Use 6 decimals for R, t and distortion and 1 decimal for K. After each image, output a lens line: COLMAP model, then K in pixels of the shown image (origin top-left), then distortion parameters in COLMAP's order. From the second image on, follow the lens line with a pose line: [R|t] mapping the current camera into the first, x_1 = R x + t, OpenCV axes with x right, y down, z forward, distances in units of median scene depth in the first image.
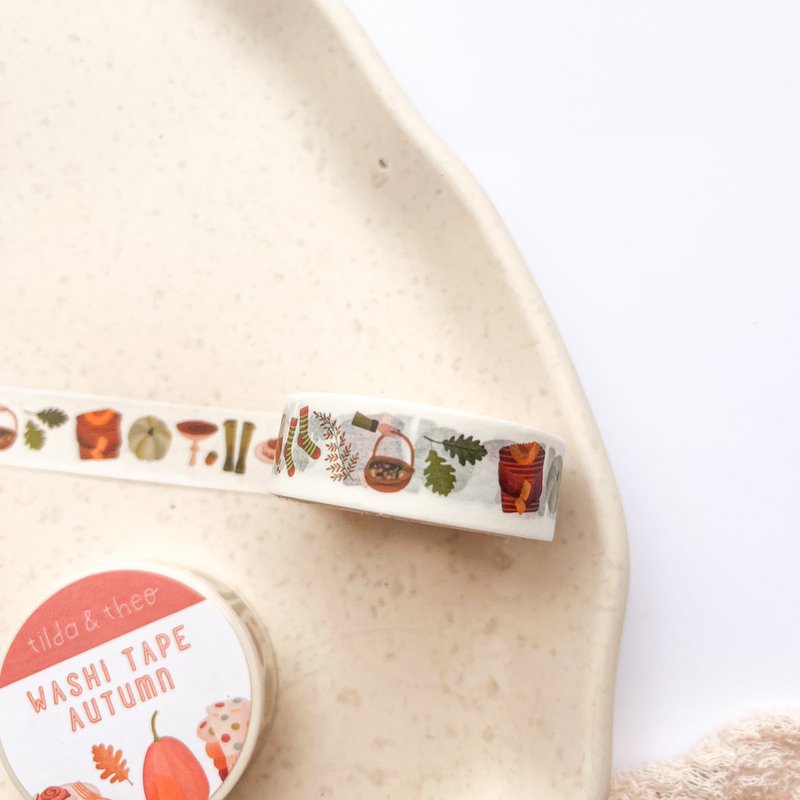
lens RADIAL K [[871.8, 0, 400.0], [0, 871.8, 400.0], [0, 0, 1]] dist [0.024294, -0.094756]
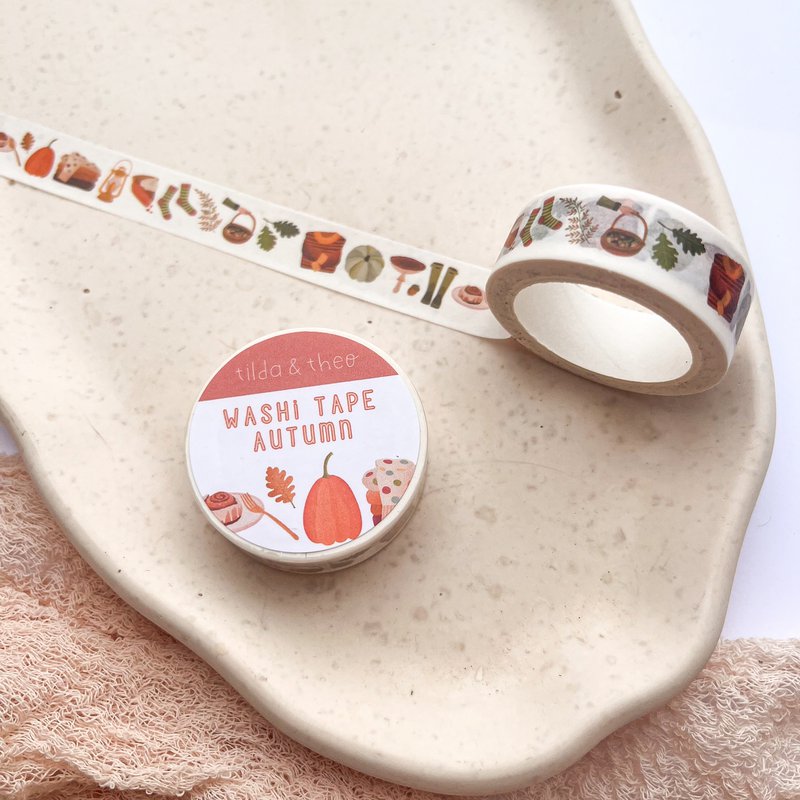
lens RADIAL K [[868.9, 0, 396.3], [0, 868.9, 393.9], [0, 0, 1]] dist [0.084422, -0.326455]
pose [[0.964453, 0.254821, -0.069980, -0.138429], [-0.263470, 0.947661, -0.180337, 0.457464], [0.020363, 0.192364, 0.981112, -0.104723]]
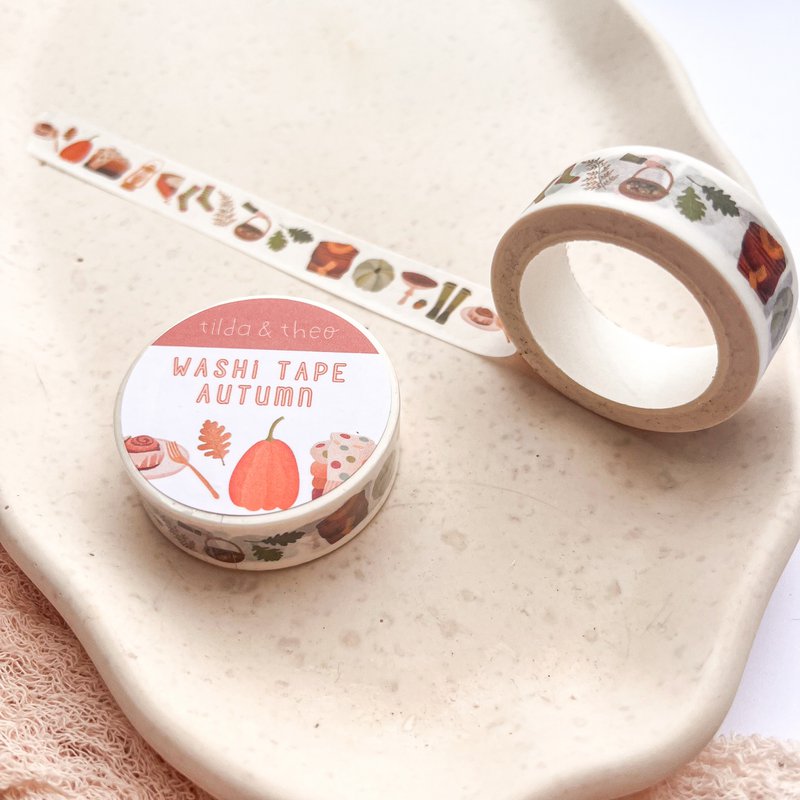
lens RADIAL K [[871.8, 0, 400.0], [0, 871.8, 400.0], [0, 0, 1]] dist [0.024294, -0.094756]
pose [[0.900750, 0.372316, -0.223676, 0.041263], [-0.433452, 0.803430, -0.408191, 0.664814], [0.027732, 0.464630, 0.885070, 0.150060]]
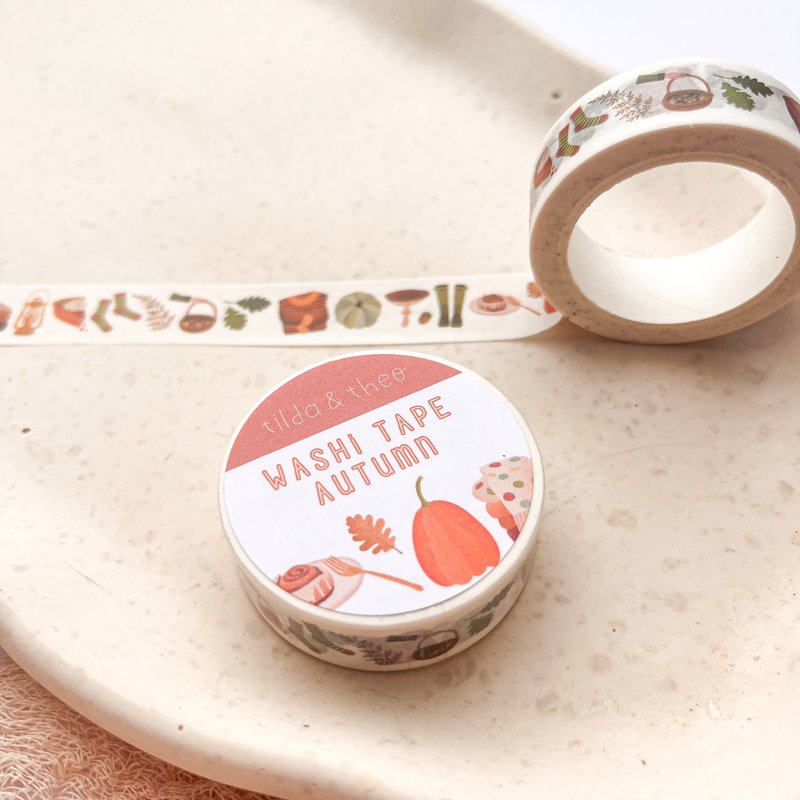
lens RADIAL K [[871.8, 0, 400.0], [0, 871.8, 400.0], [0, 0, 1]] dist [0.024294, -0.094756]
pose [[0.997655, -0.047459, 0.049322, -0.331933], [0.065570, 0.869386, -0.489764, 0.690896], [-0.019636, 0.491849, 0.870459, 0.231903]]
